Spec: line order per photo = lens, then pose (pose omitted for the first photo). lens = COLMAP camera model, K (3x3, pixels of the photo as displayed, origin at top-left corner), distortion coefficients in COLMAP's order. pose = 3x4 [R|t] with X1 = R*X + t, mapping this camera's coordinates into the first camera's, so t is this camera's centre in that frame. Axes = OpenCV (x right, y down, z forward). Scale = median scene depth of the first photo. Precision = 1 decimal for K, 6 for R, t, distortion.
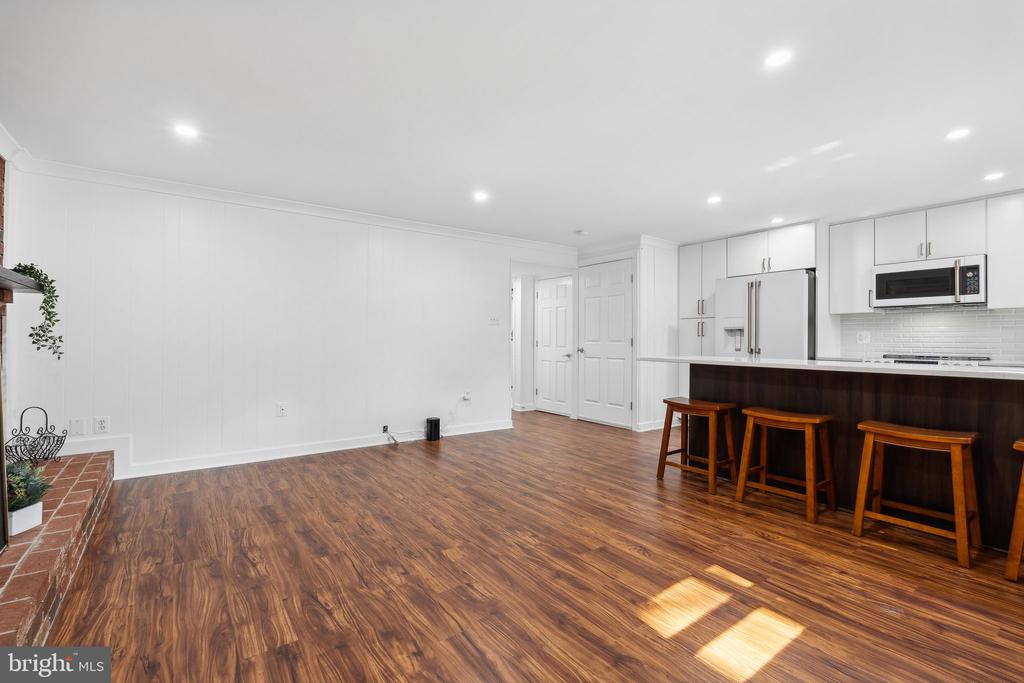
lens RADIAL K [[454.6, 0, 512.0], [0, 454.6, 341.5], [0, 0, 1]] dist [-0.000023, -0.000009]
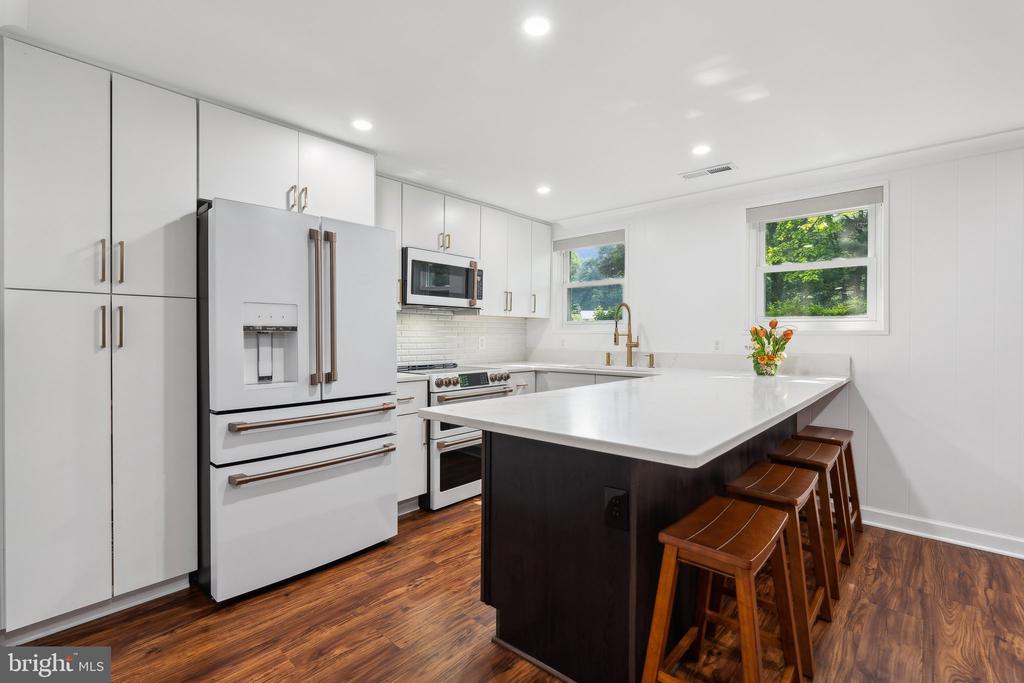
lens RADIAL K [[460.9, 0, 507.3], [0, 460.9, 335.6], [0, 0, 1]] dist [-0.000815, 0.000429]
pose [[-0.195313, -0.011917, 0.980669, 0.050747], [-0.005887, 0.999922, 0.010979, -0.056523], [-0.980723, -0.003629, -0.195368, 1.686377]]
